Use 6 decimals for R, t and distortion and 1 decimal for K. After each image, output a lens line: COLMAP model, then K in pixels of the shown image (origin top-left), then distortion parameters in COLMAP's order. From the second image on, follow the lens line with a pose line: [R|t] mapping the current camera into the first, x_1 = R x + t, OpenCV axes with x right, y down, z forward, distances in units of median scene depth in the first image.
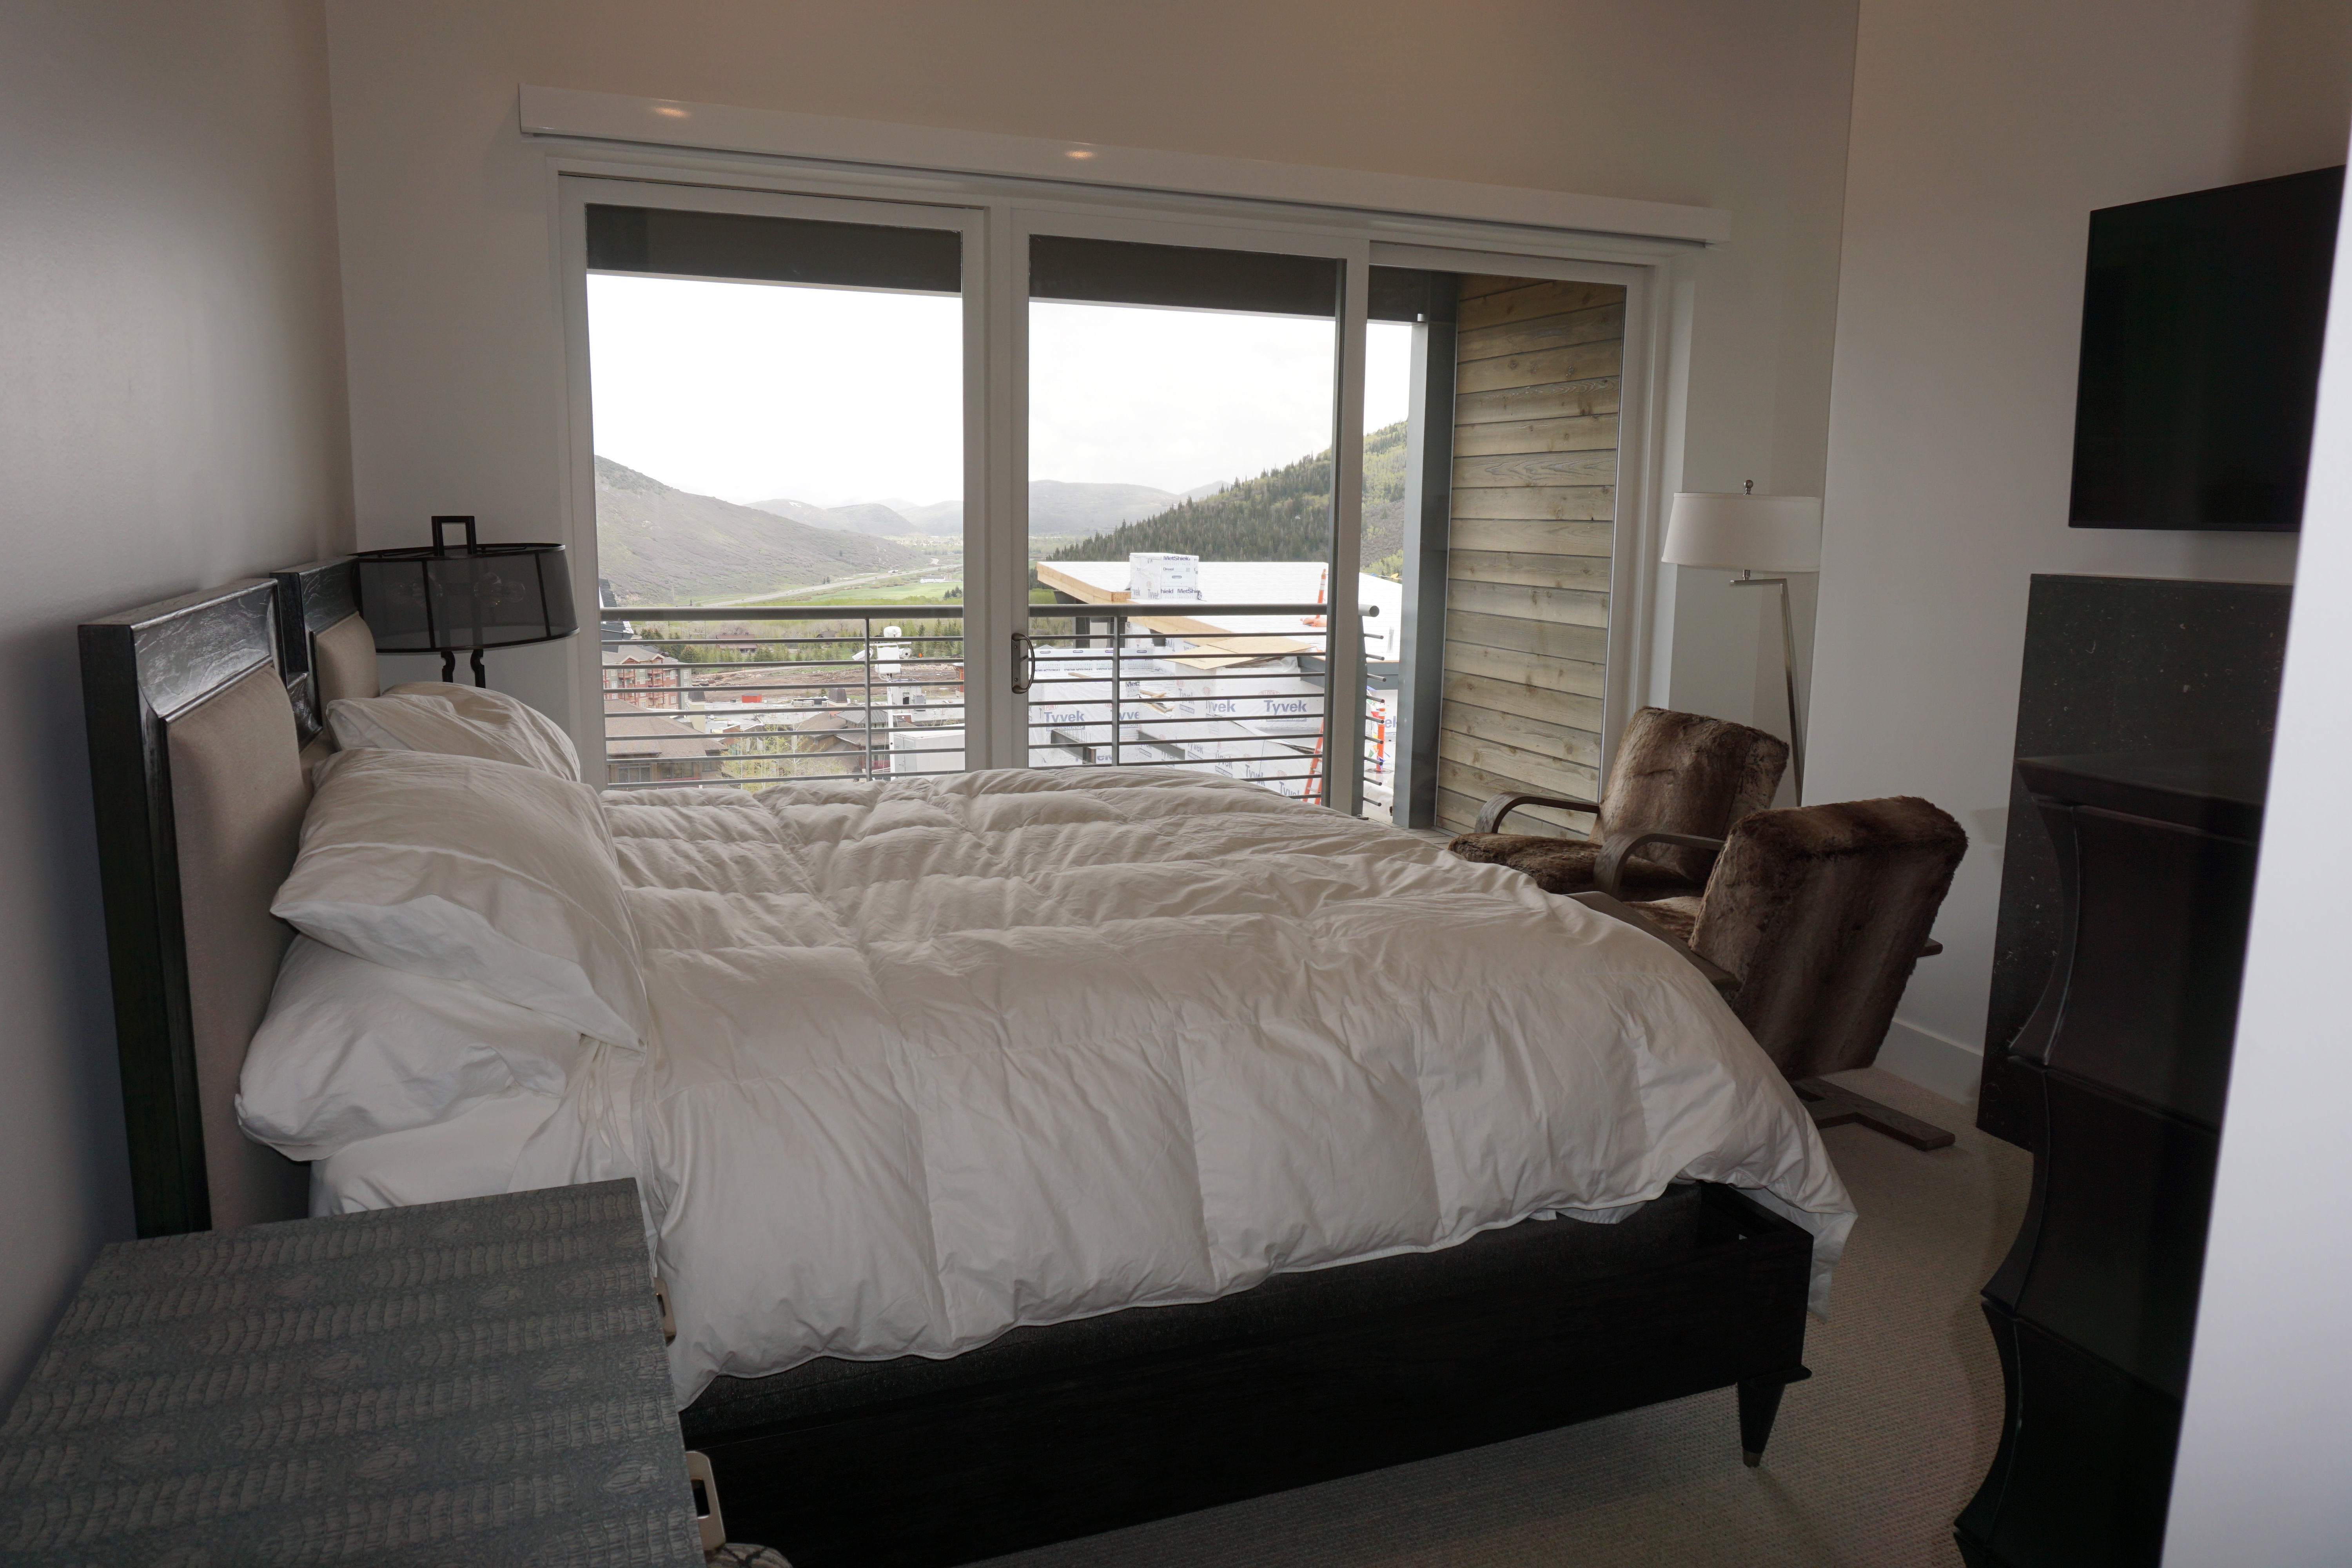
lens RADIAL K [[1584.7, 0, 1179.6], [0, 1584.7, 792.2], [0, 0, 1]] dist [-0.012790, 0.018892]
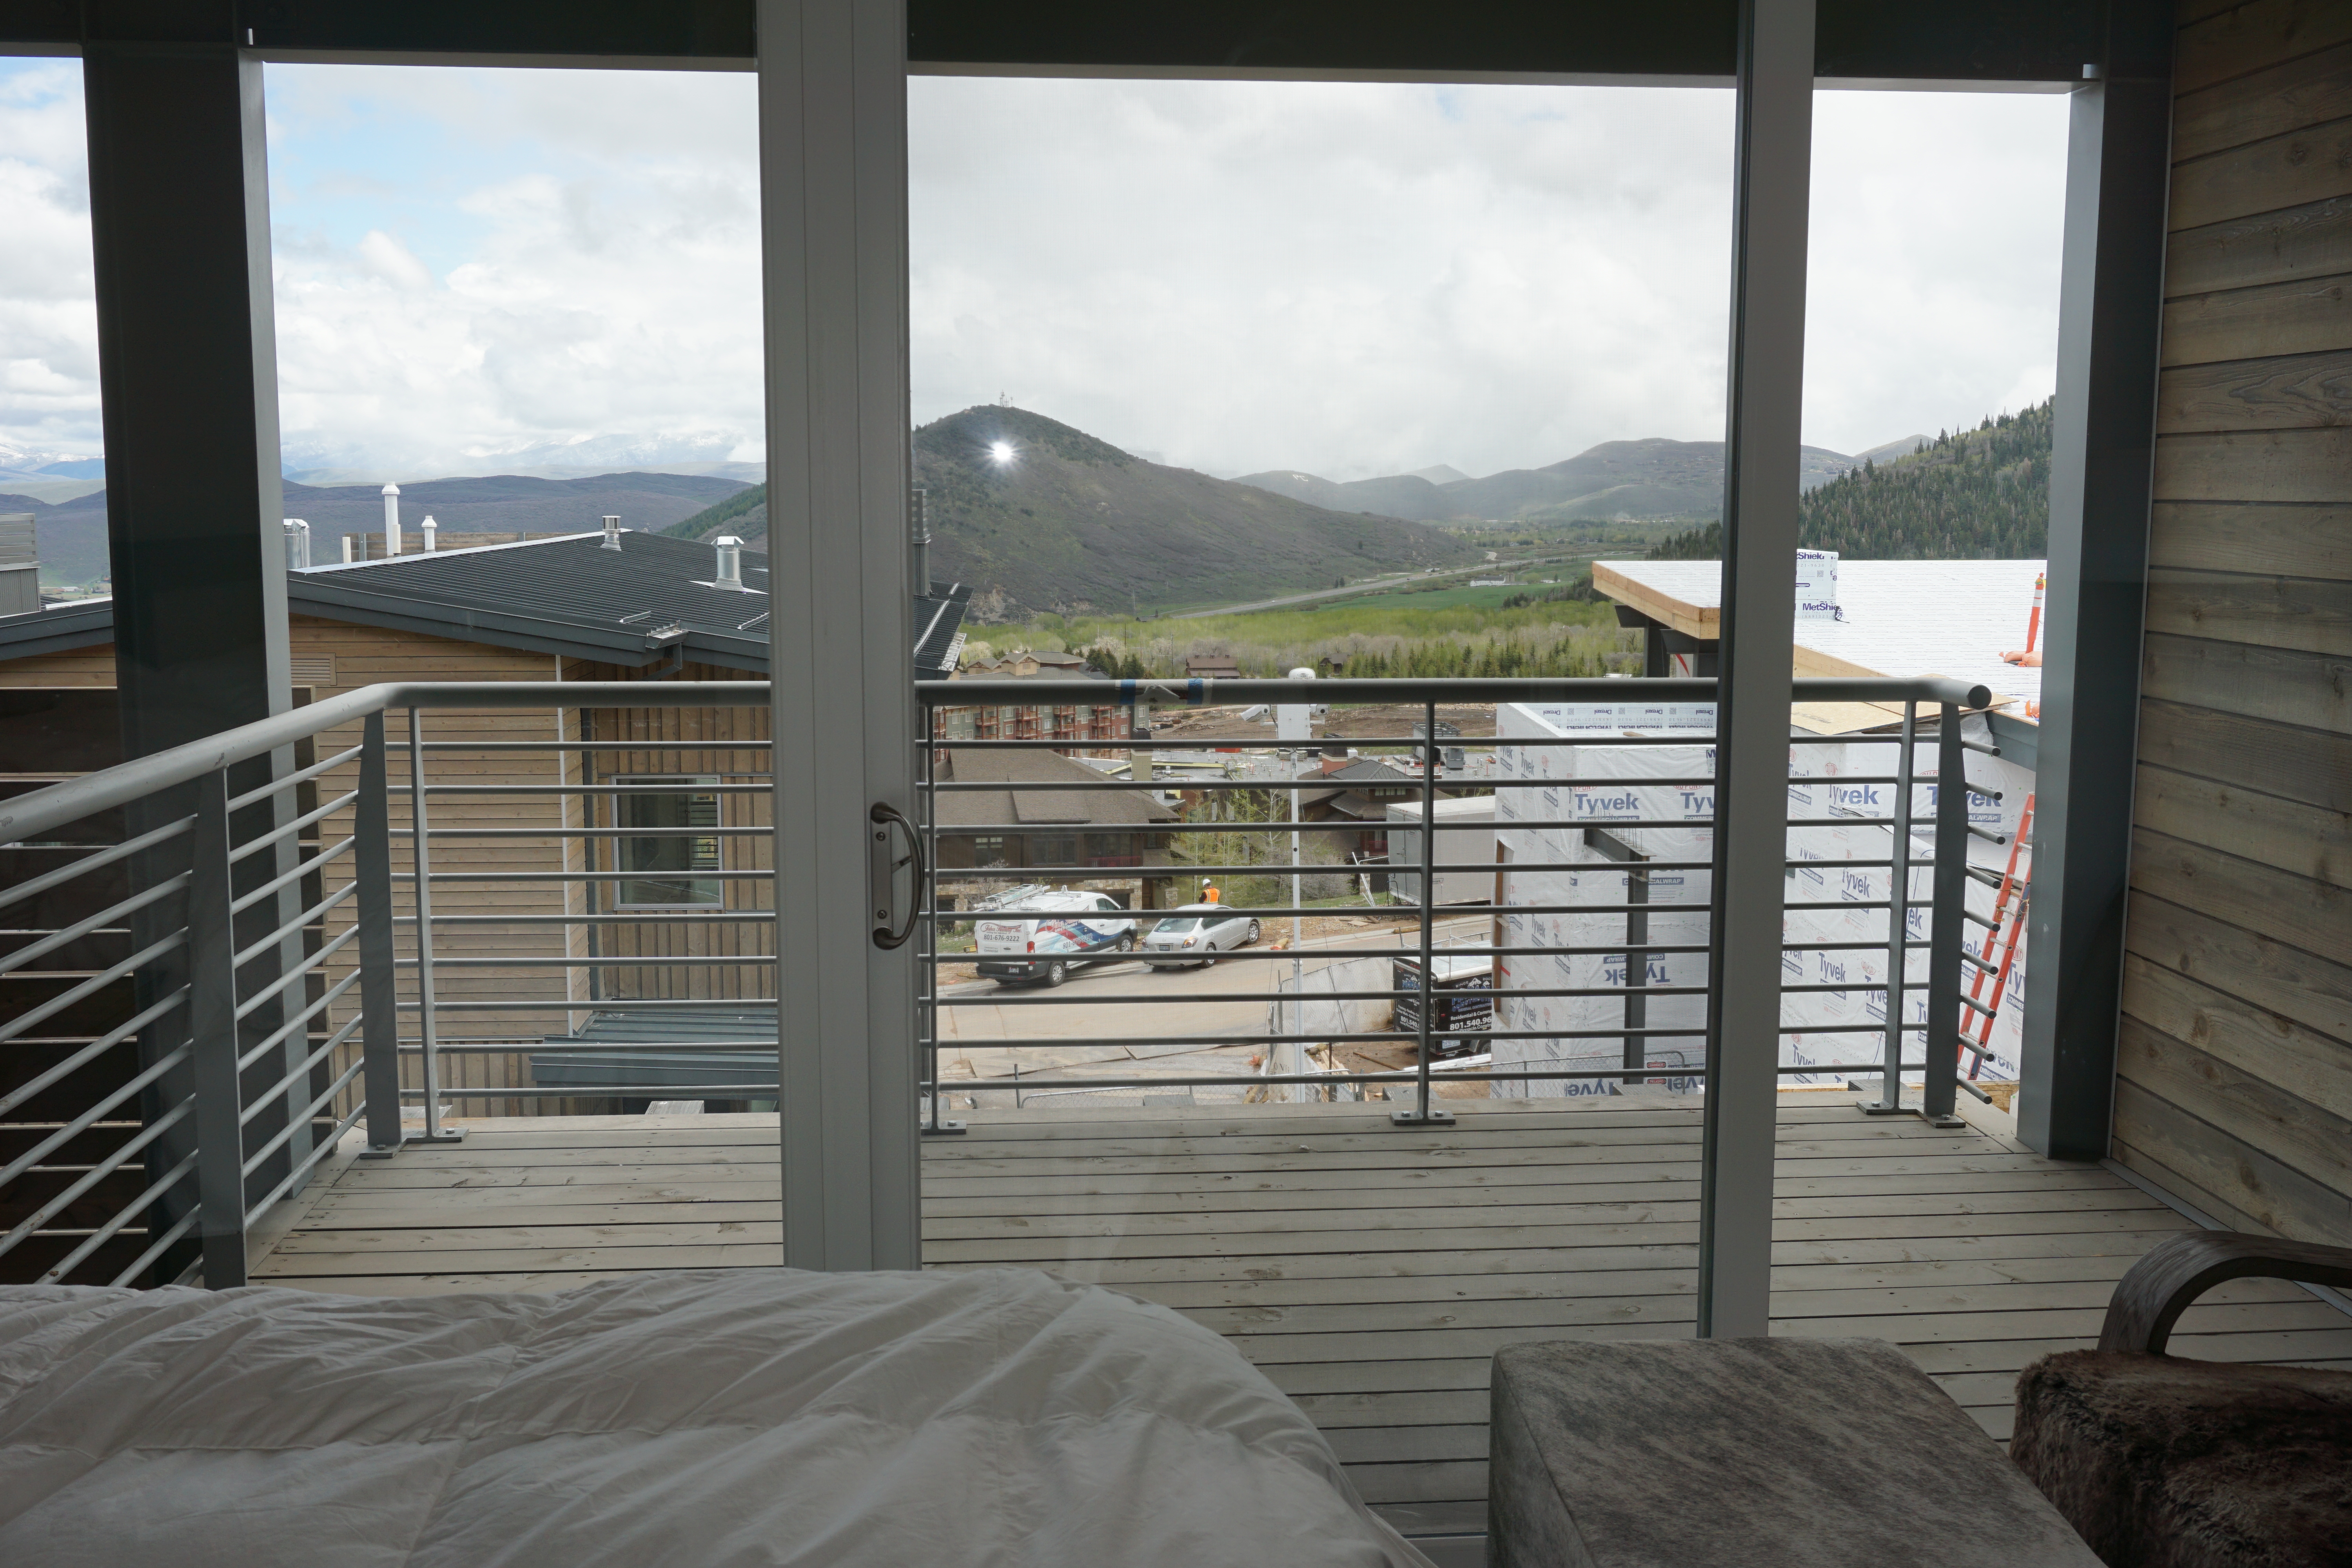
lens RADIAL K [[2271.1, 0, 1211.5], [0, 2271.1, 792.0], [0, 0, 1]] dist [0.017773, 0.000000]
pose [[0.962874, 0.024970, -0.268794, 0.089858], [-0.035996, 0.998697, -0.036167, -0.055402], [0.267540, 0.044500, 0.962519, 0.297631]]
